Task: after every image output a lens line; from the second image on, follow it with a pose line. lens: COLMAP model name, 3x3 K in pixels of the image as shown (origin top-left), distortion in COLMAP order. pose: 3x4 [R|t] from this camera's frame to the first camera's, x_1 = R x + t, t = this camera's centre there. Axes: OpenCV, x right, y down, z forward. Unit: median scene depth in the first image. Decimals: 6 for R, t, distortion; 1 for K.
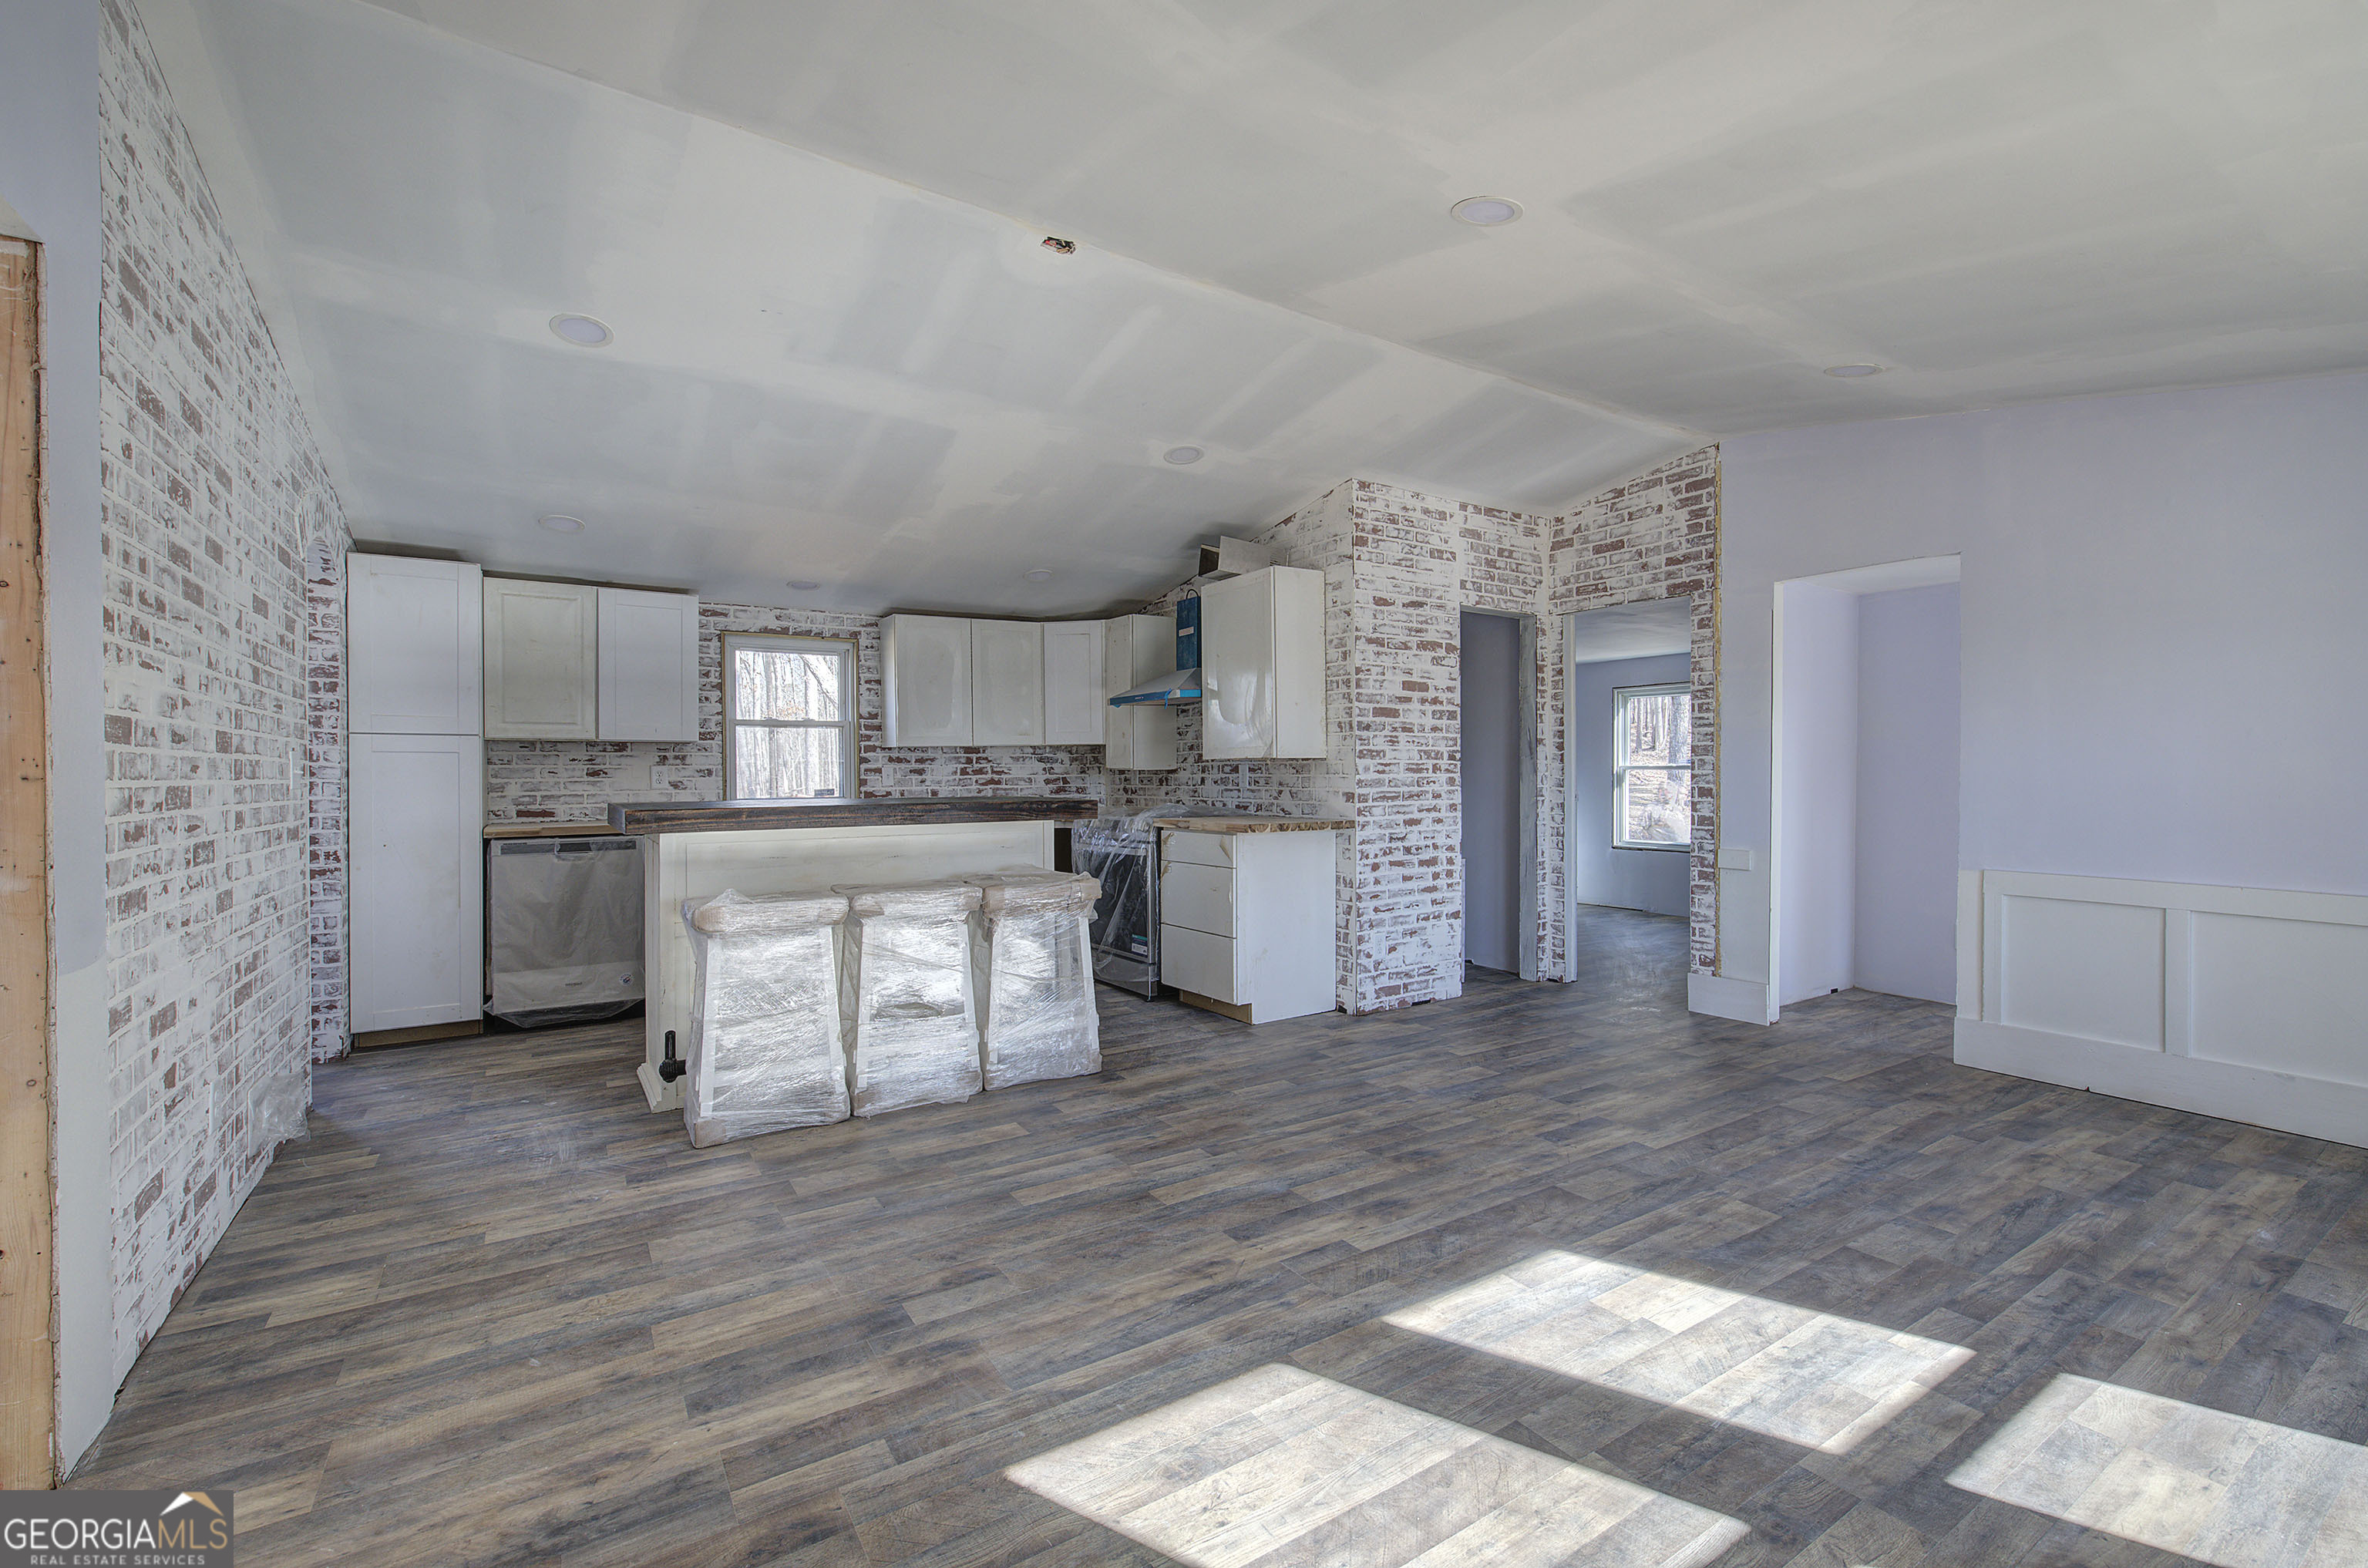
lens RADIAL K [[994.0, 0, 1195.6], [0, 994.0, 780.7], [0, 0, 1]] dist [-0.007054, 0.002305]
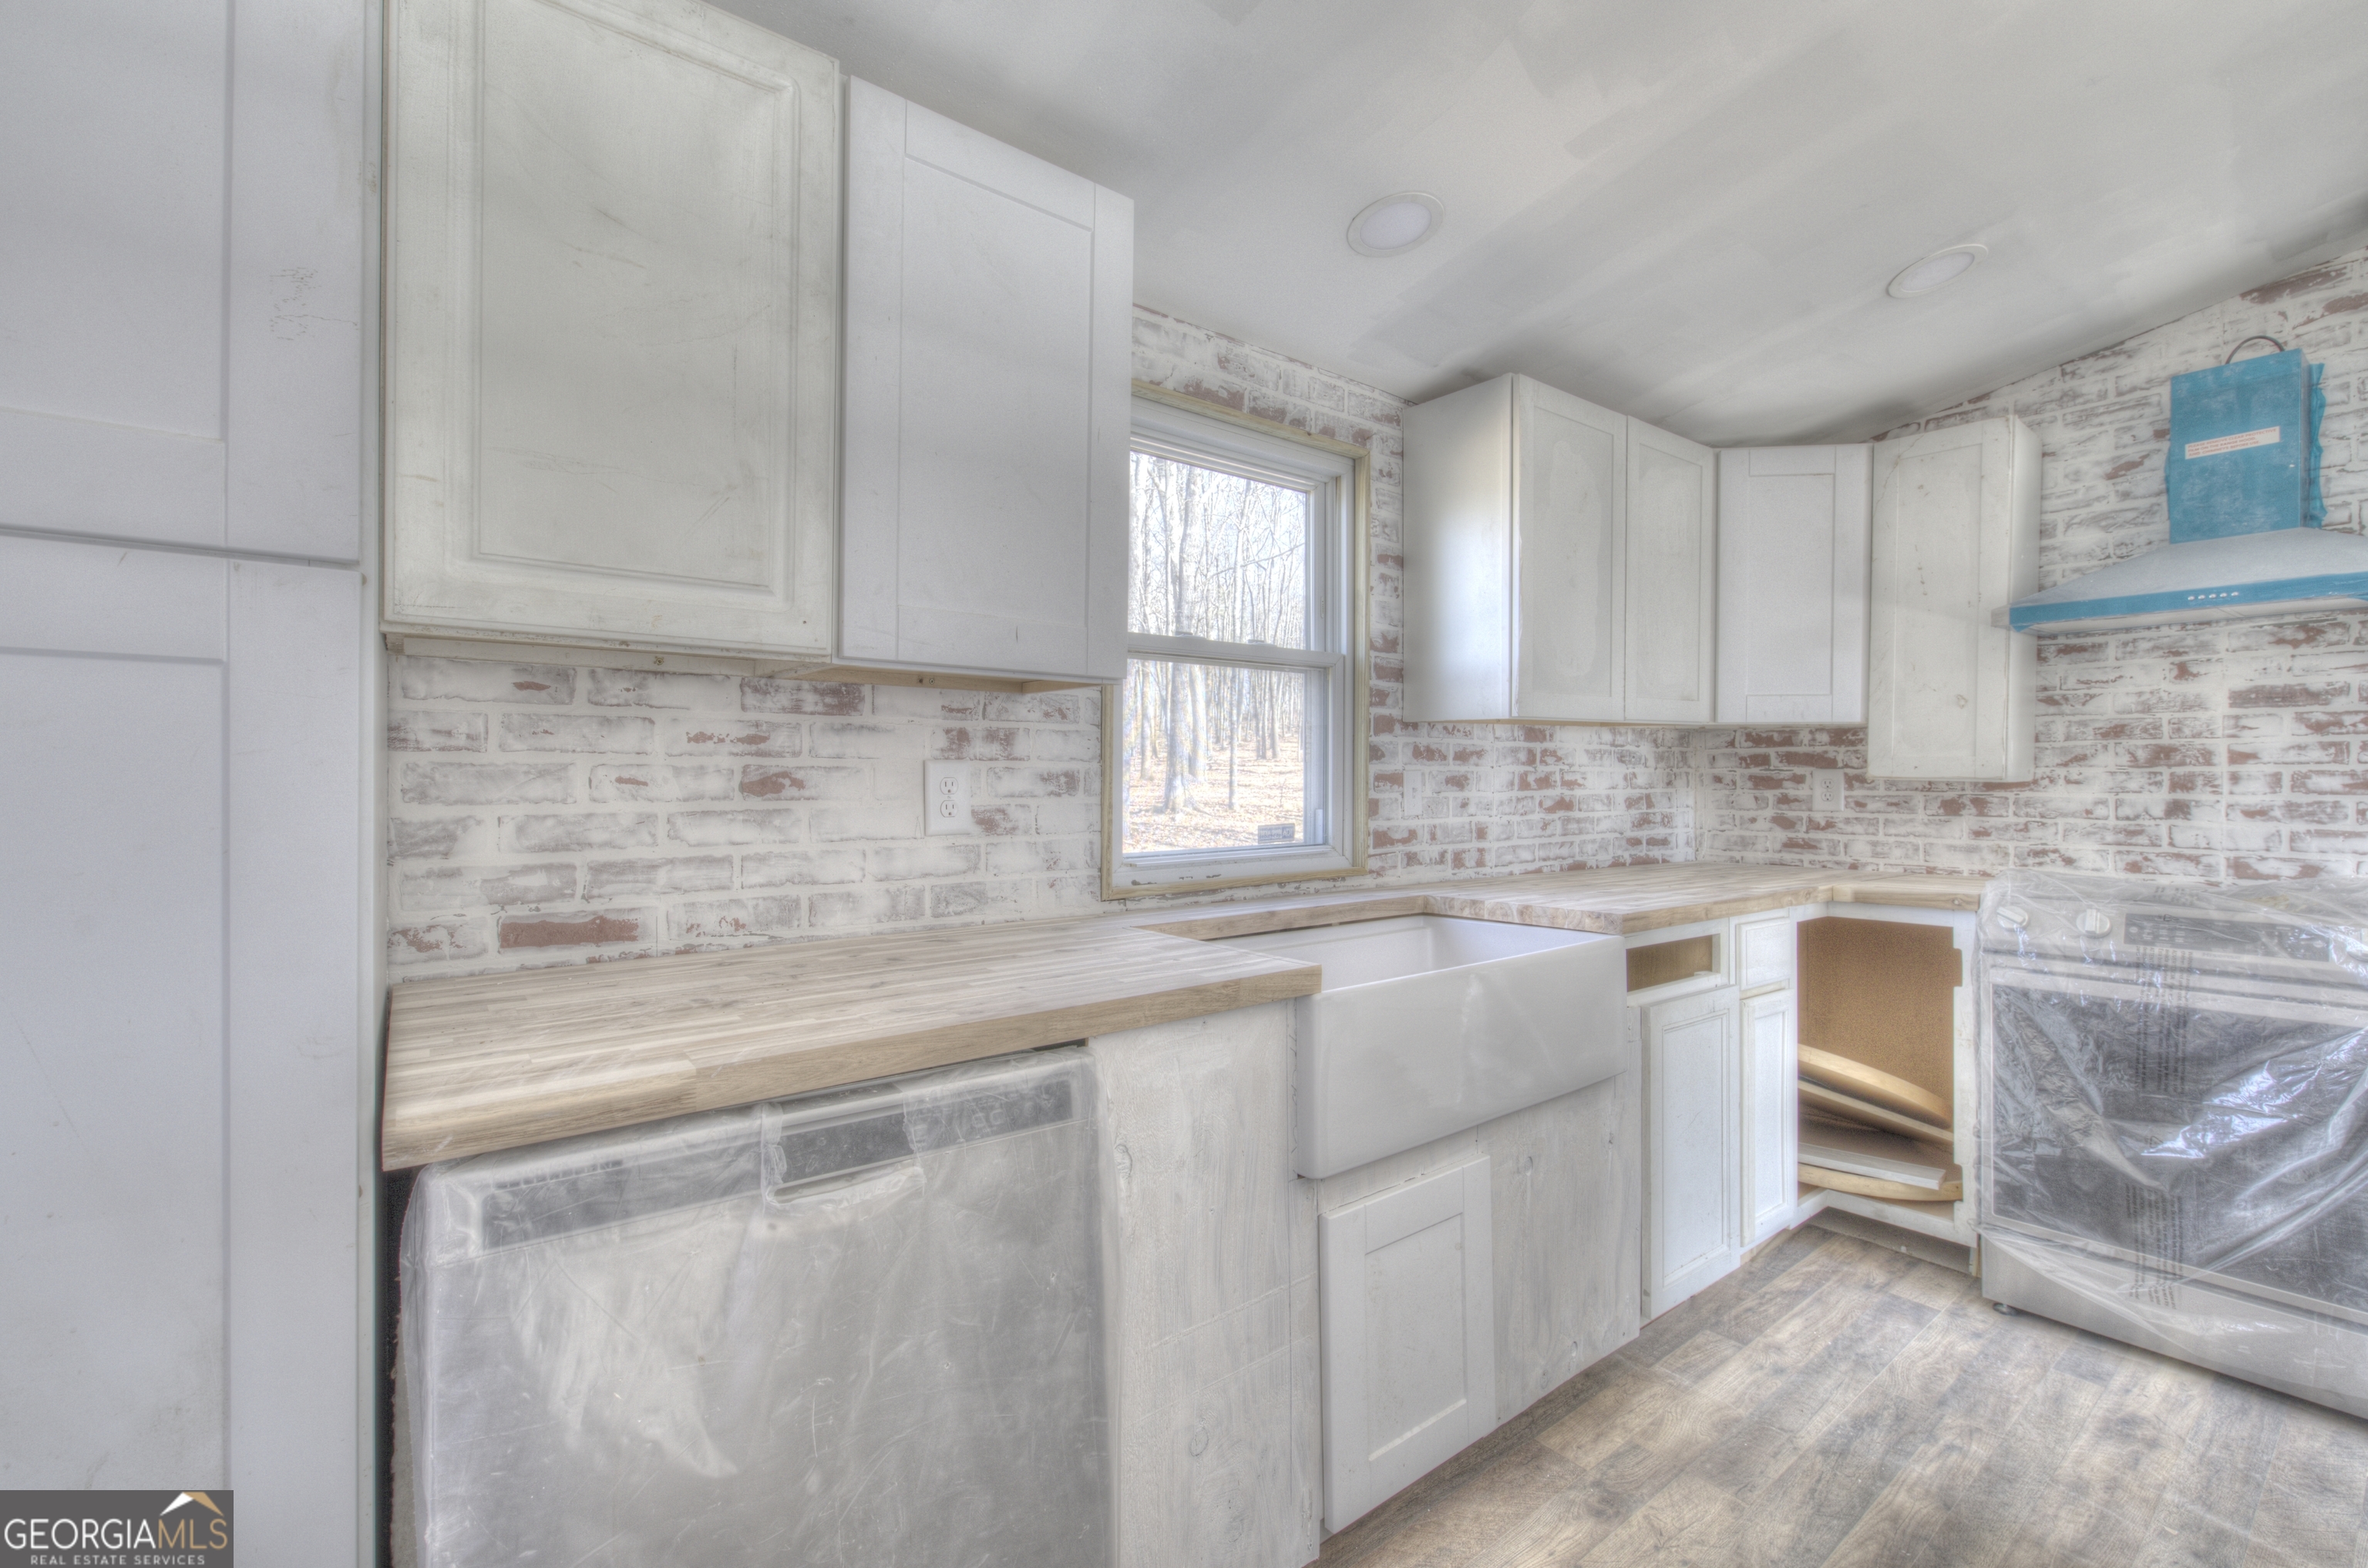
lens RADIAL K [[994.0, 0, 1195.3], [0, 994.0, 779.3], [0, 0, 1]] dist [-0.007054, 0.002305]
pose [[0.996293, 0.007225, 0.085719, -0.577841], [-0.006716, 0.999958, -0.006224, -0.009083], [-0.085761, 0.005625, 0.996300, 0.795238]]
